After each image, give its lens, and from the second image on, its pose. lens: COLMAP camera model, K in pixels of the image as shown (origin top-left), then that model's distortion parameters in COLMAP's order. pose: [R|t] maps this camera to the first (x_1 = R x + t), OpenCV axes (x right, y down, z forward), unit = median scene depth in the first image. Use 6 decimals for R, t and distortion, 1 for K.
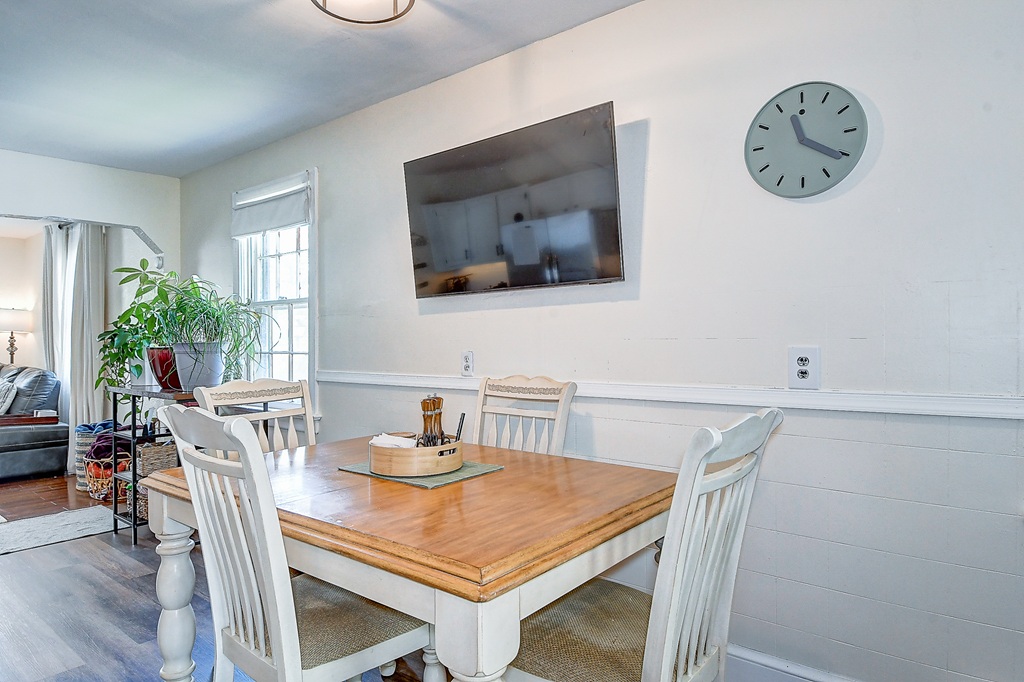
lens RADIAL K [[606.6, 0, 512.0], [0, 606.6, 341.0], [0, 0, 1]] dist [0.052042, -0.062668]
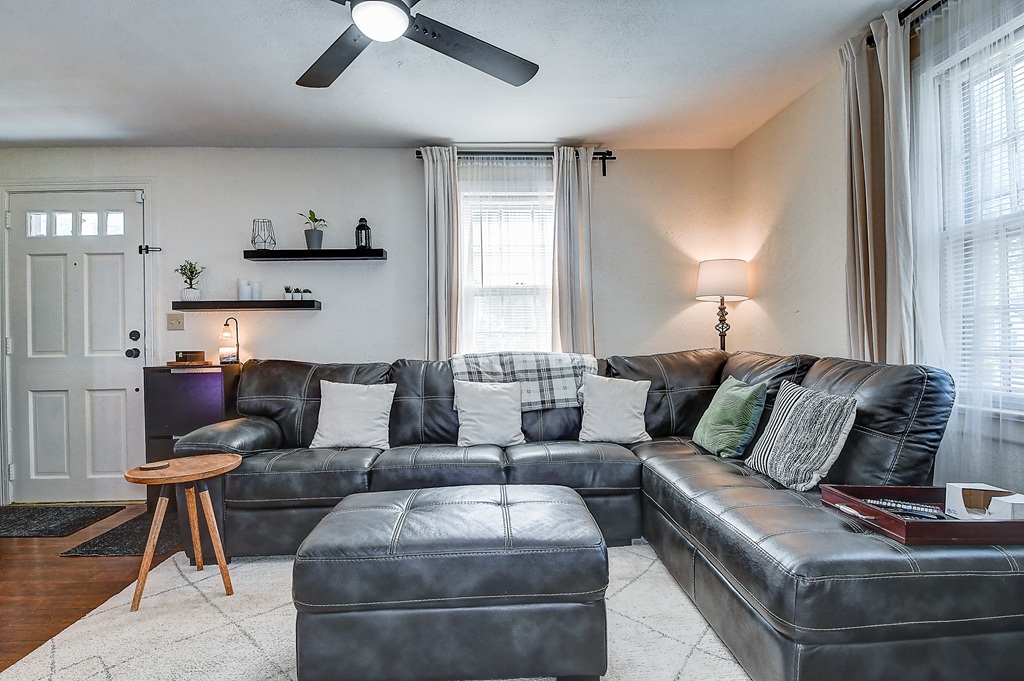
lens RADIAL K [[534.3, 0, 512.0], [0, 534.3, 340.5], [0, 0, 1]] dist [0.047294, -0.054160]
pose [[0.672378, -0.013709, -0.740081, -0.679901], [0.017177, 0.999848, -0.002915, 0.029332], [0.740009, -0.010752, 0.672511, 0.587332]]
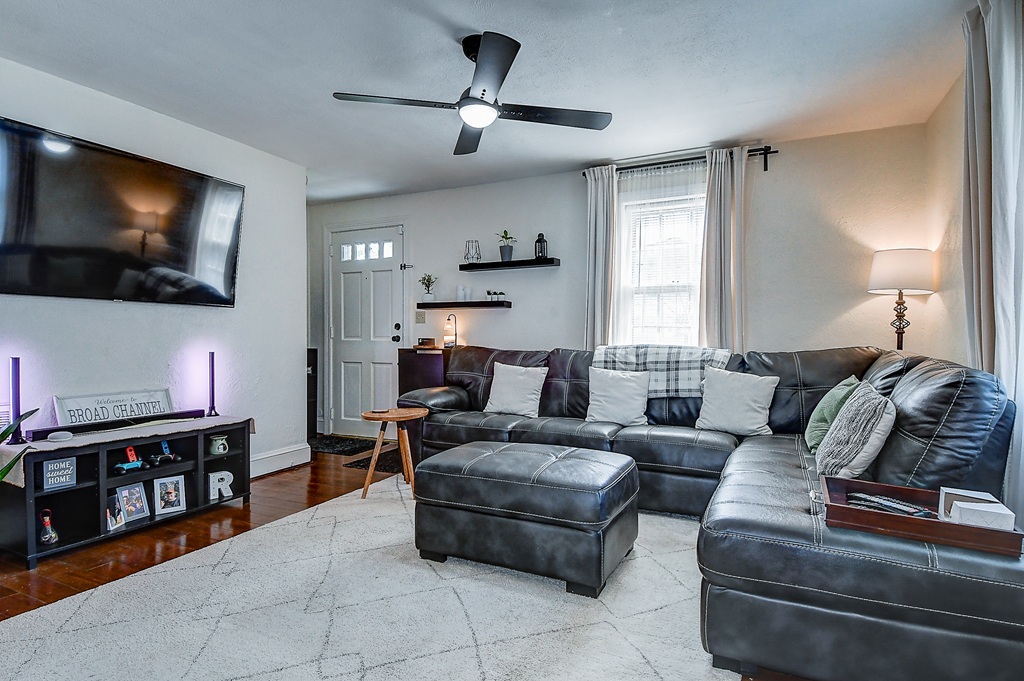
lens RADIAL K [[534.3, 0, 512.0], [0, 534.3, 340.5], [0, 0, 1]] dist [0.047294, -0.054160]
pose [[0.233229, 0.010643, -0.972364, -0.517809], [-0.000303, 0.999941, 0.010873, 0.027716], [0.972422, -0.002241, 0.233219, 0.661270]]
